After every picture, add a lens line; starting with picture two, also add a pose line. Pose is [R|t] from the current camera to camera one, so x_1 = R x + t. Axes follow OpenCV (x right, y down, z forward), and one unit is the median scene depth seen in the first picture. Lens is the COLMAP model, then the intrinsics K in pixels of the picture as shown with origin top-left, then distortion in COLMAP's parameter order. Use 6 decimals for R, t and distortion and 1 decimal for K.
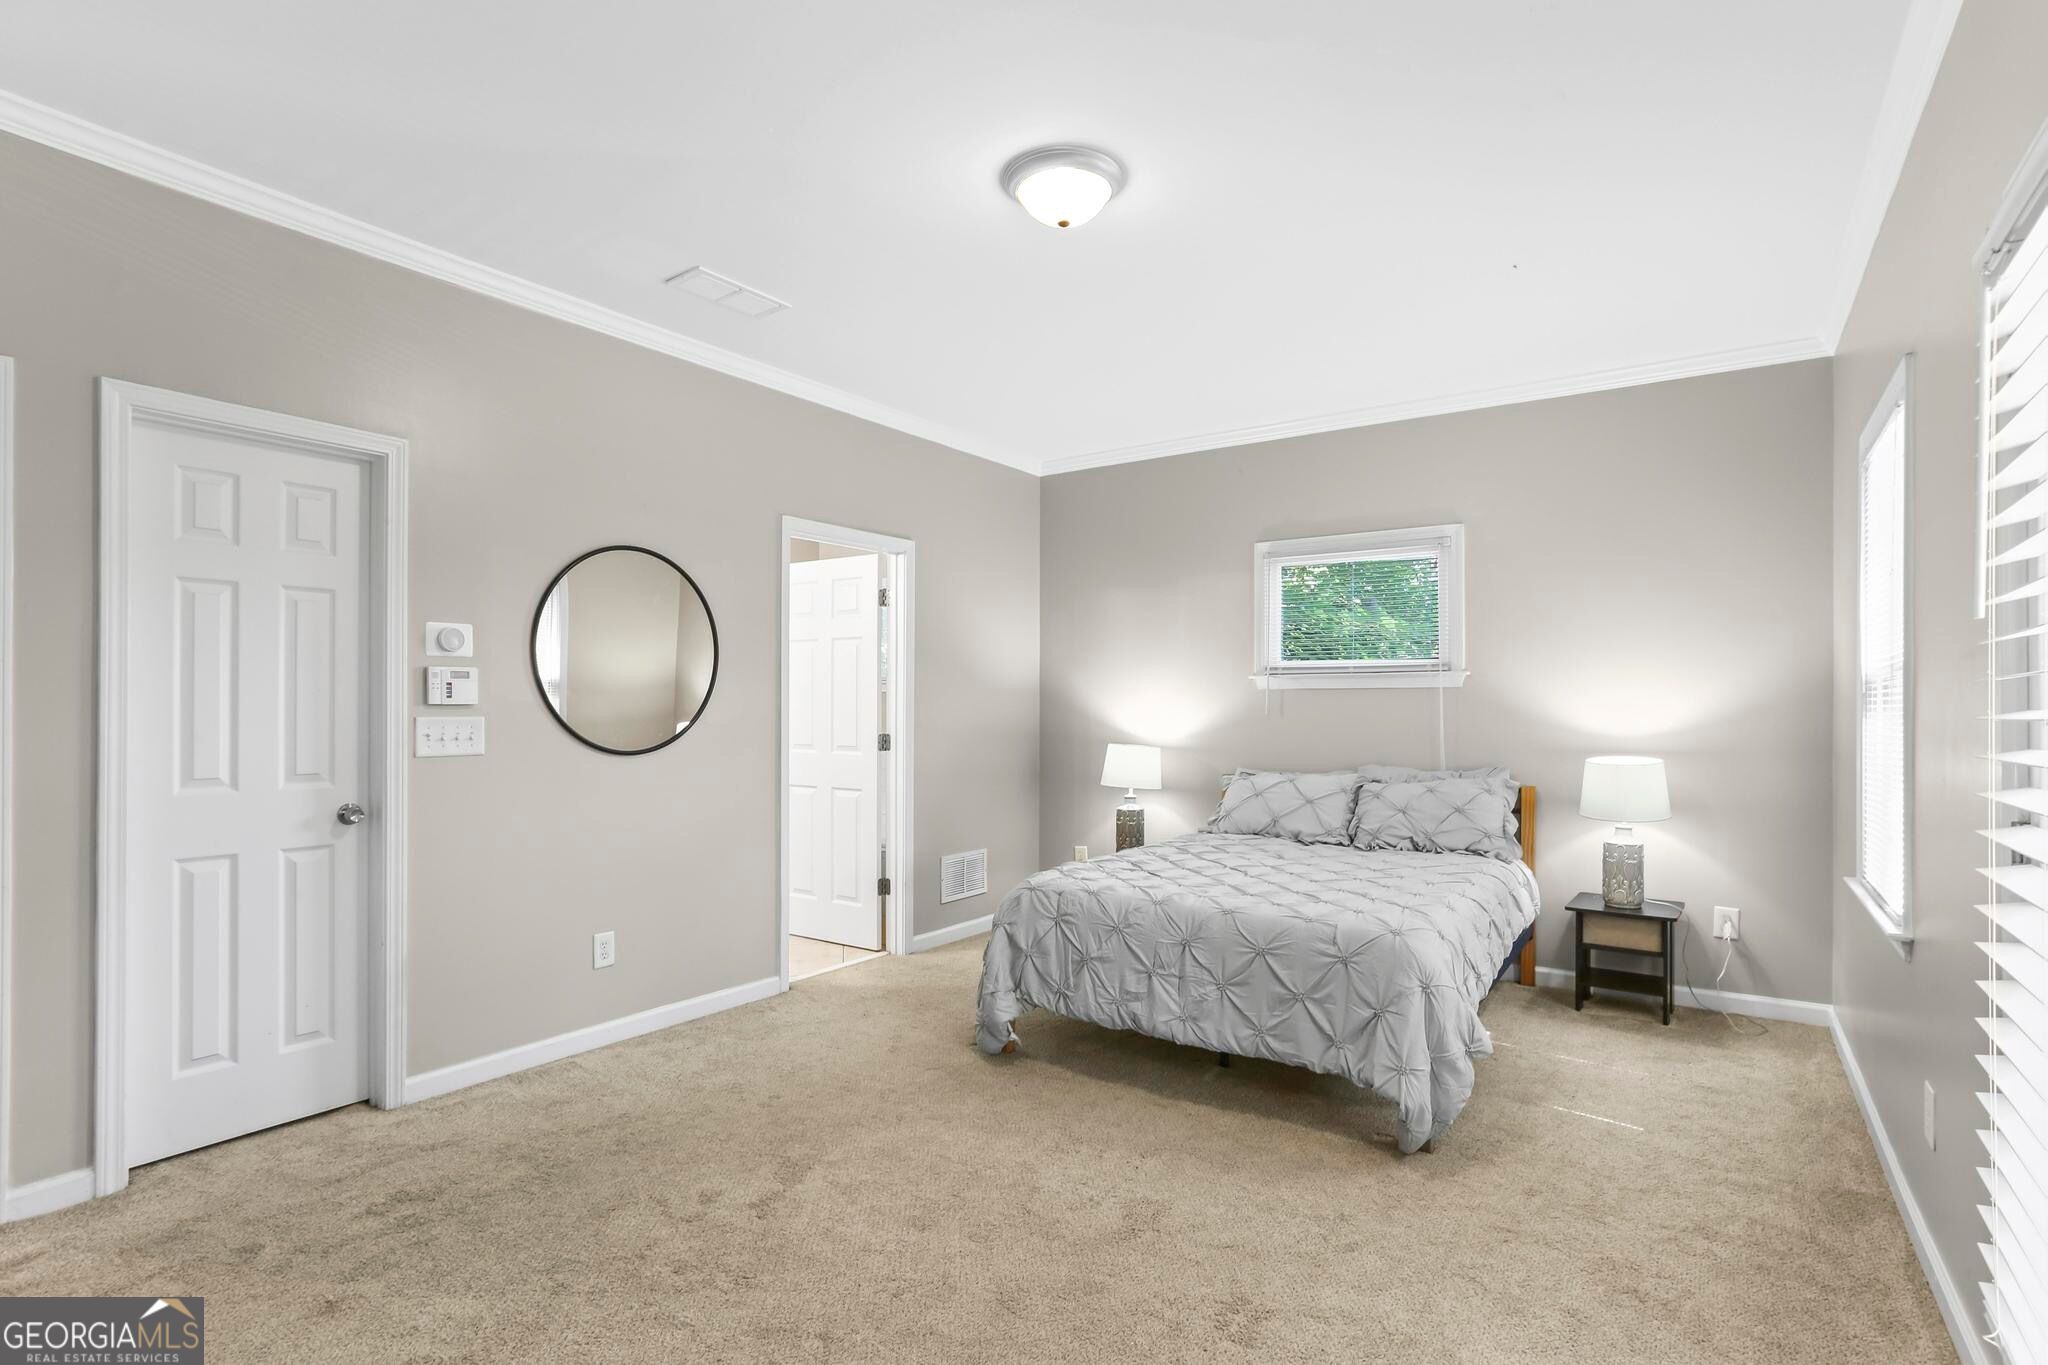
lens RADIAL K [[1008.5, 0, 1031.1], [0, 1008.5, 686.8], [0, 0, 1]] dist [-0.051625, 0.043474]
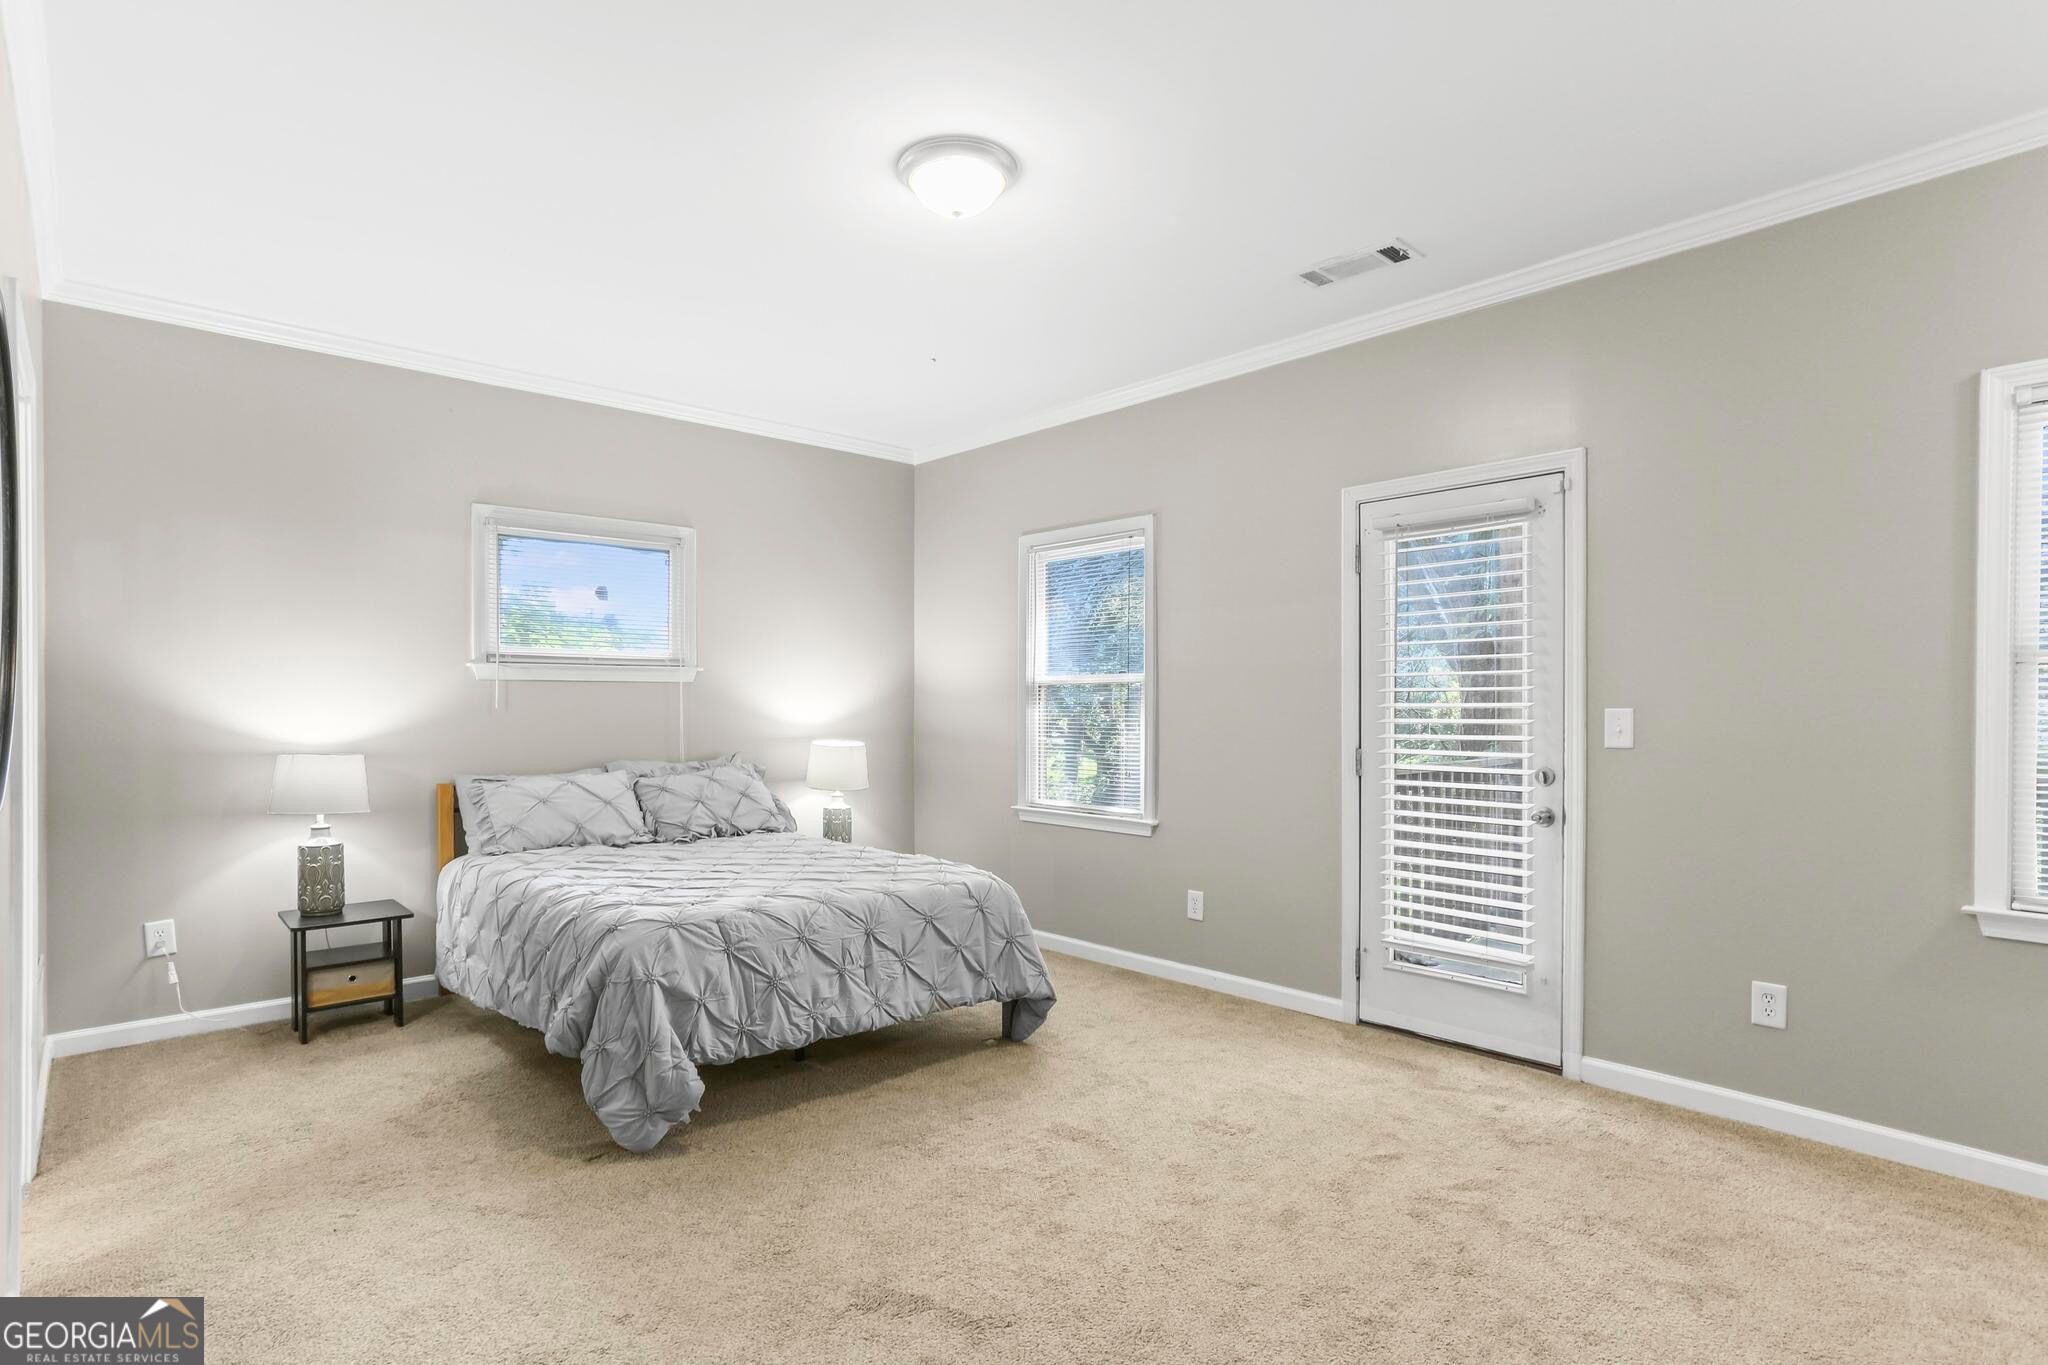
lens RADIAL K [[1008.5, 0, 1031.1], [0, 1008.5, 686.8], [0, 0, 1]] dist [-0.051625, 0.043474]
pose [[0.225714, 0.017589, 0.974035, -0.770135], [-0.022126, 0.999672, -0.012925, 0.014402], [-0.973942, -0.018635, 0.226029, 0.581505]]
